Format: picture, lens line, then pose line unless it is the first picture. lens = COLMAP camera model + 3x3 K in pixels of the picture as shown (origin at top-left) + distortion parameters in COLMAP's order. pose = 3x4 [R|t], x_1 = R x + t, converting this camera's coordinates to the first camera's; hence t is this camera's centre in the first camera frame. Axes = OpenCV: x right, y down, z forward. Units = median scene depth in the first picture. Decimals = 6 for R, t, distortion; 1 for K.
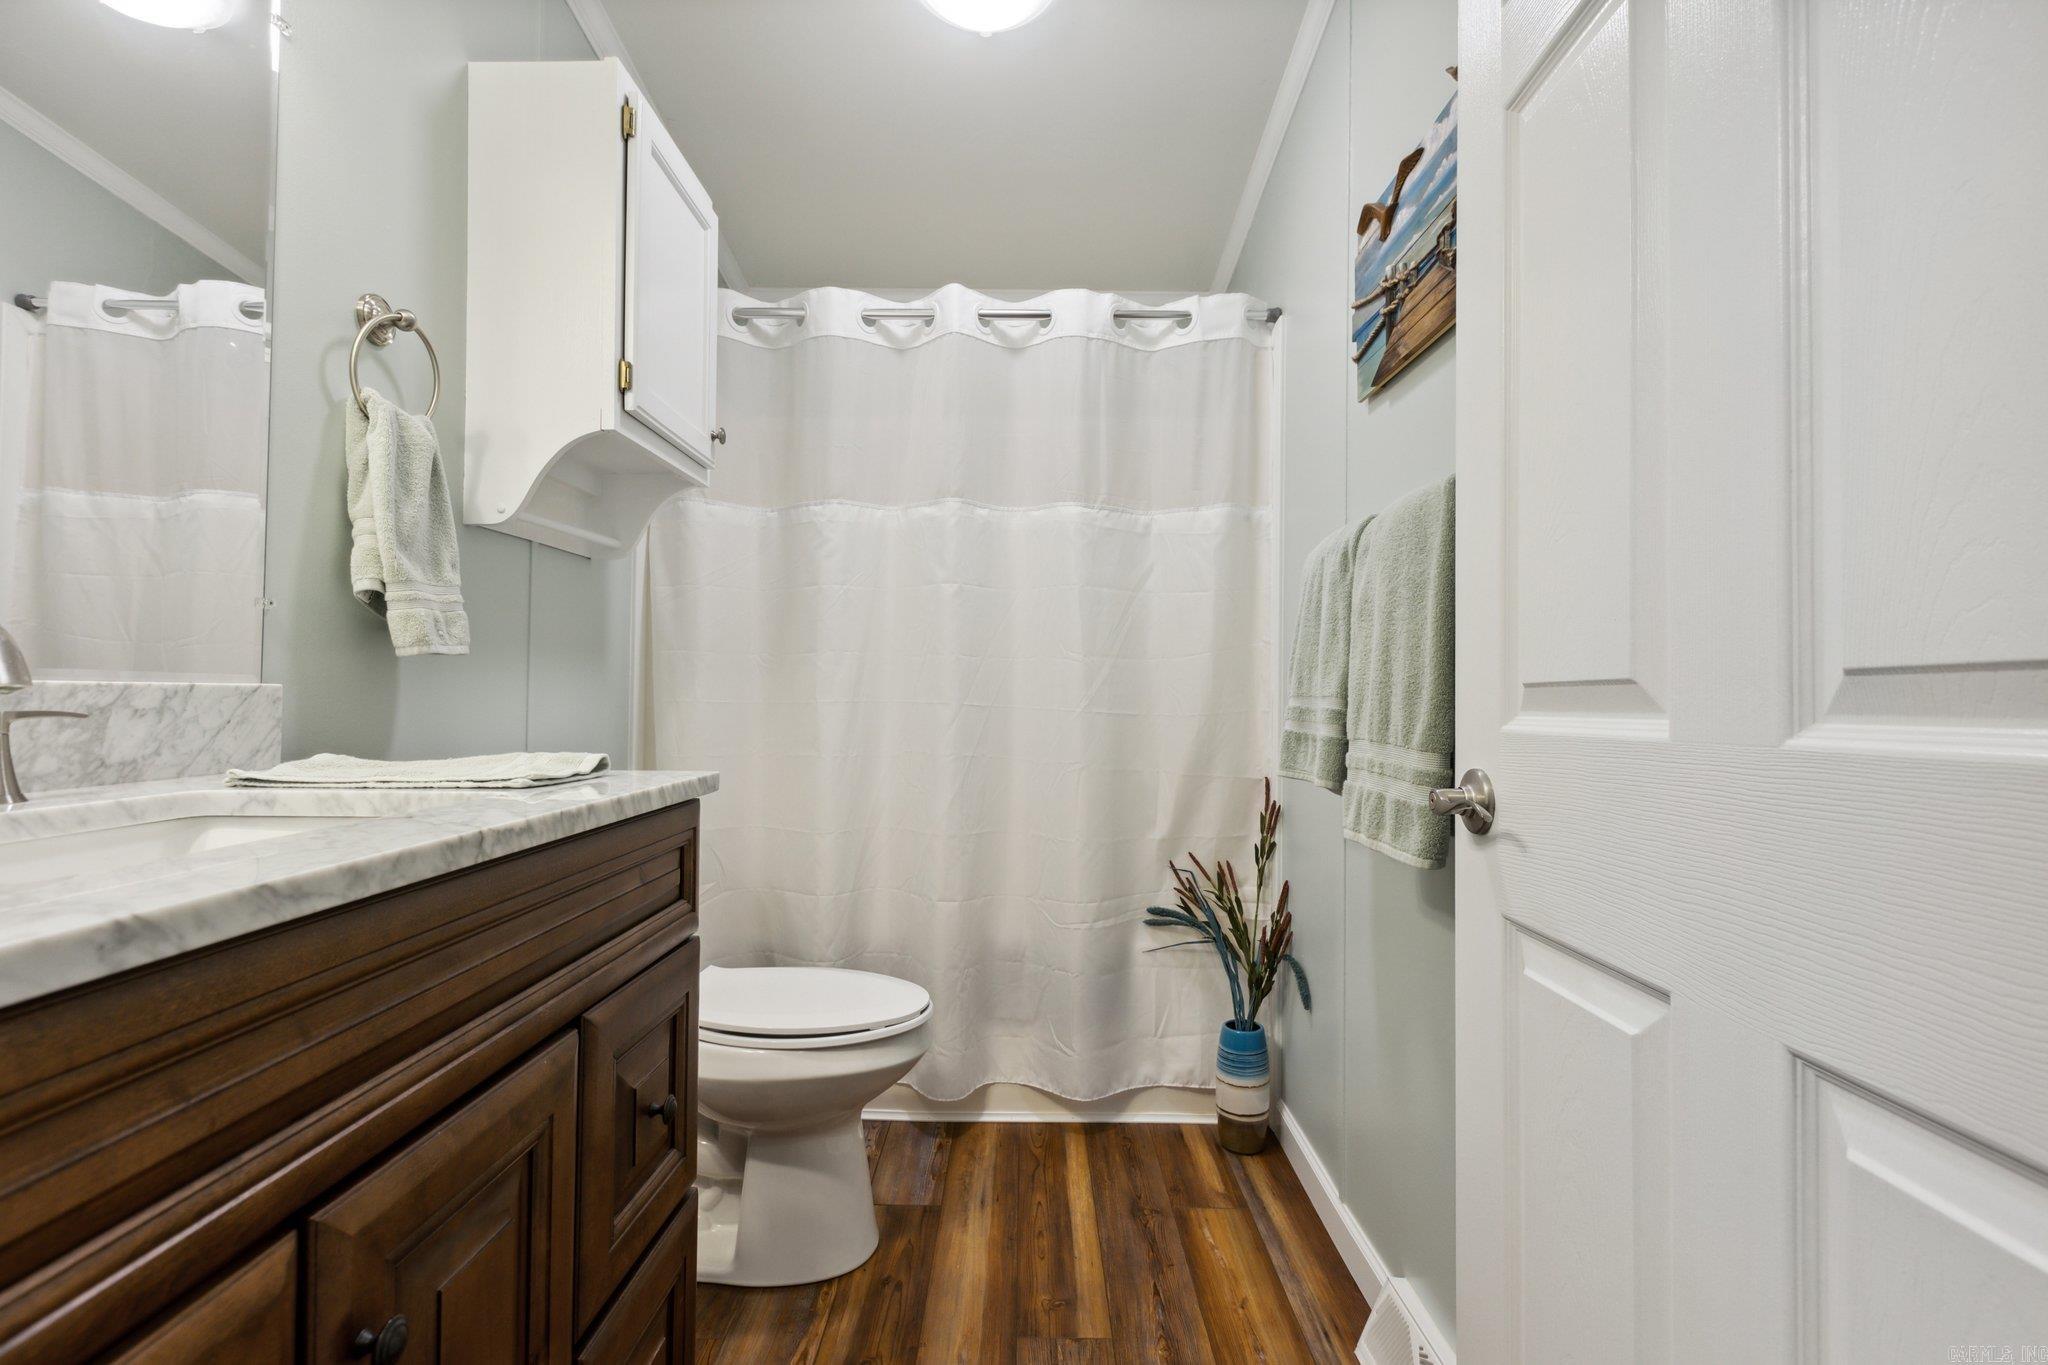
lens RADIAL K [[931.9, 0, 1019.5], [0, 931.9, 671.5], [0, 0, 1]] dist [0.010803, -0.000069]
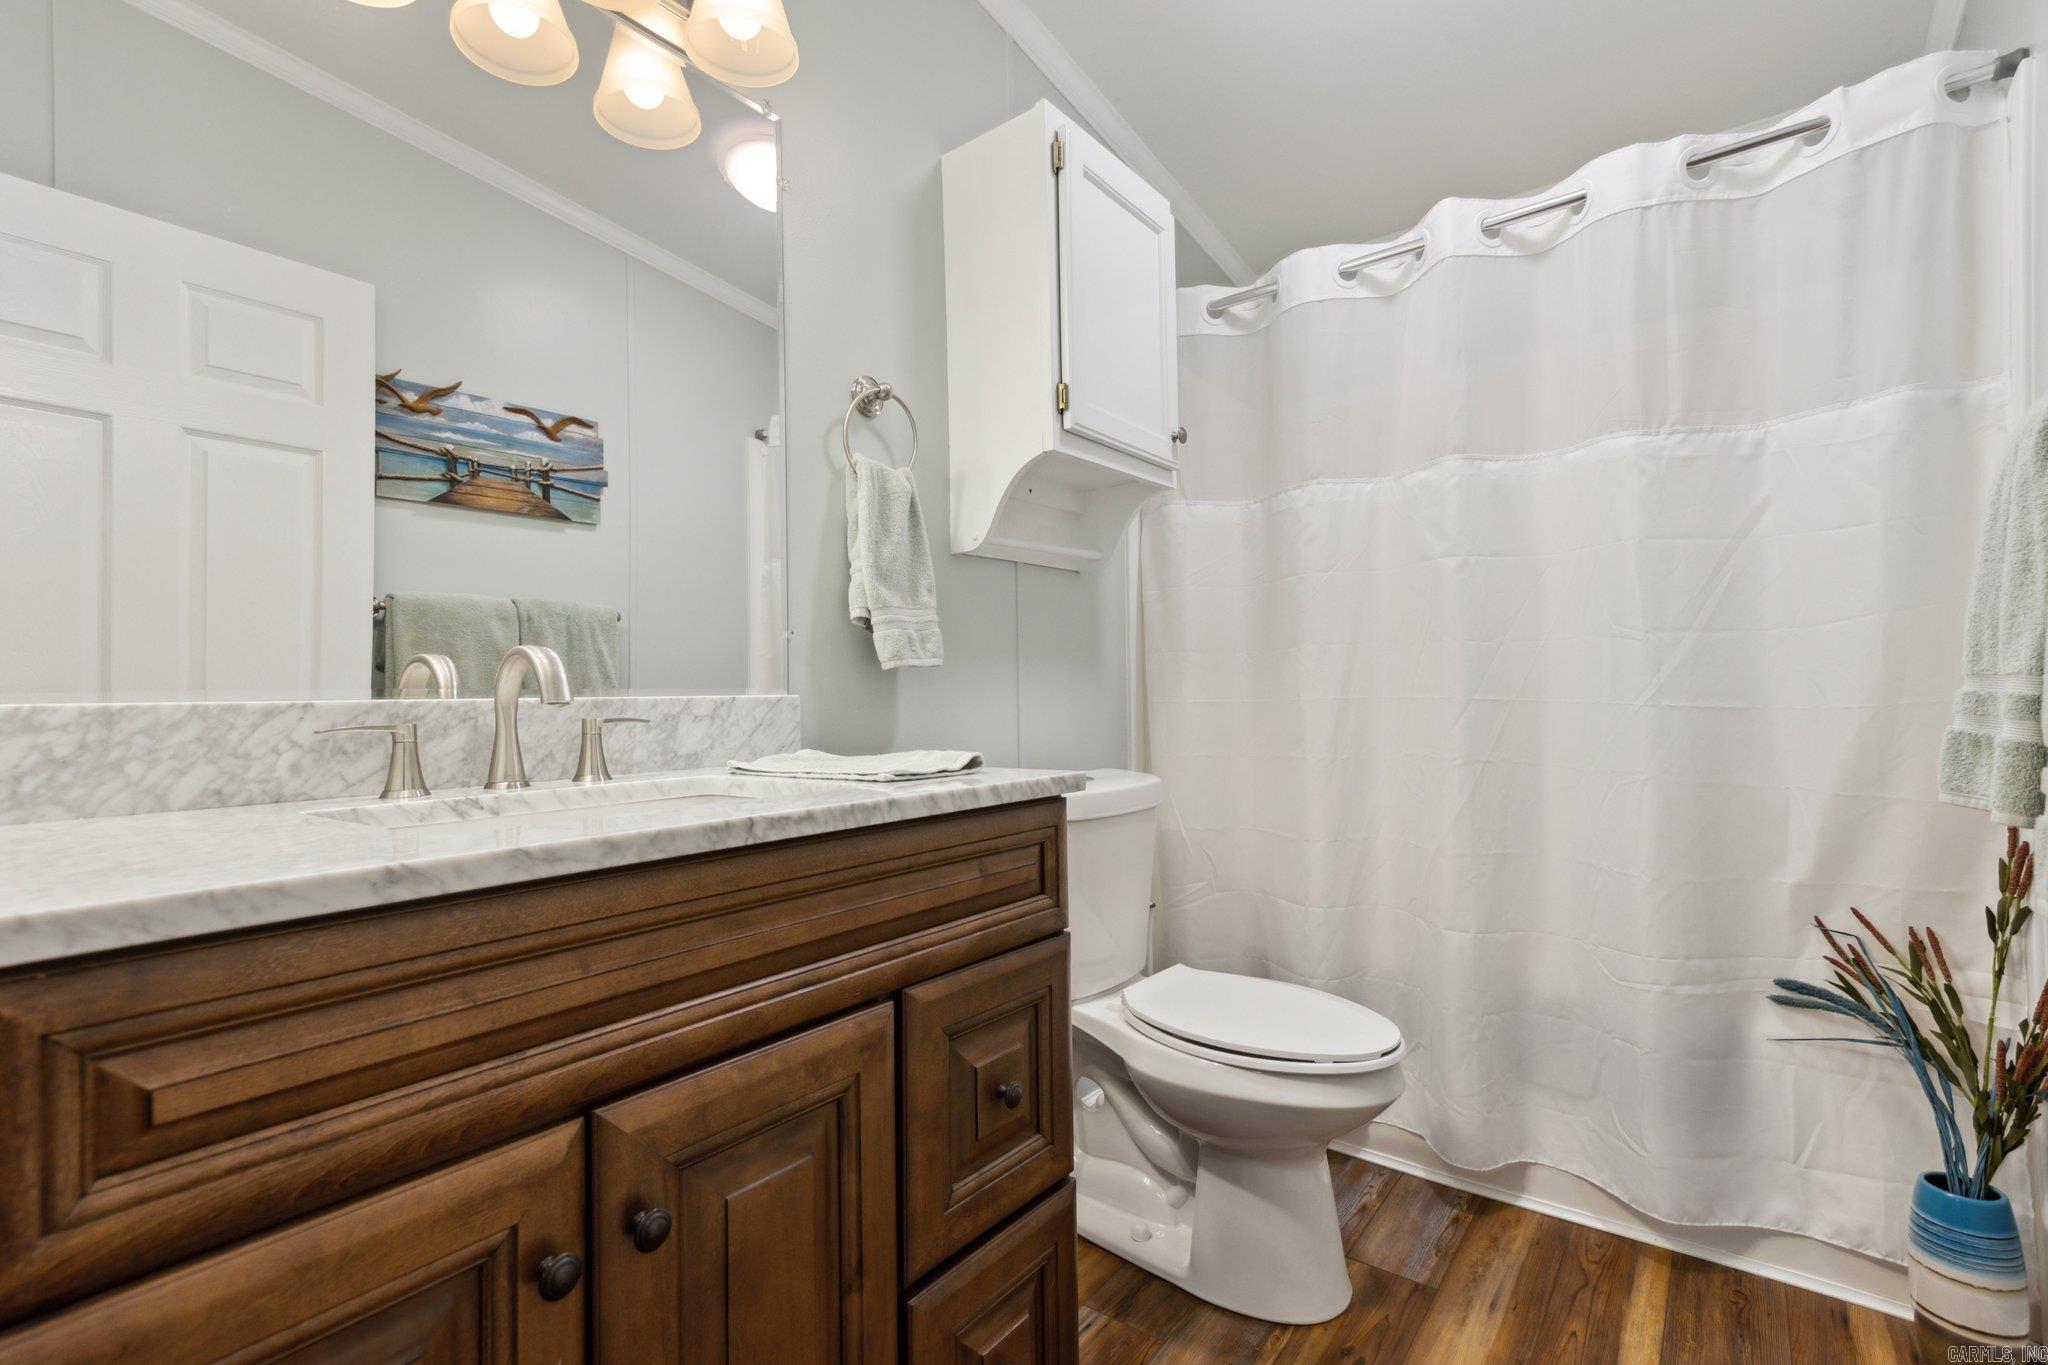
lens RADIAL K [[936.3, 0, 1024.0], [0, 936.3, 682.5], [0, 0, 1]] dist [0.027789, -0.000947]
pose [[0.800896, -0.032100, -0.597942, 0.133952], [0.039867, 0.999205, -0.000244, 0.005065], [0.597474, -0.023643, 0.801539, 0.085986]]
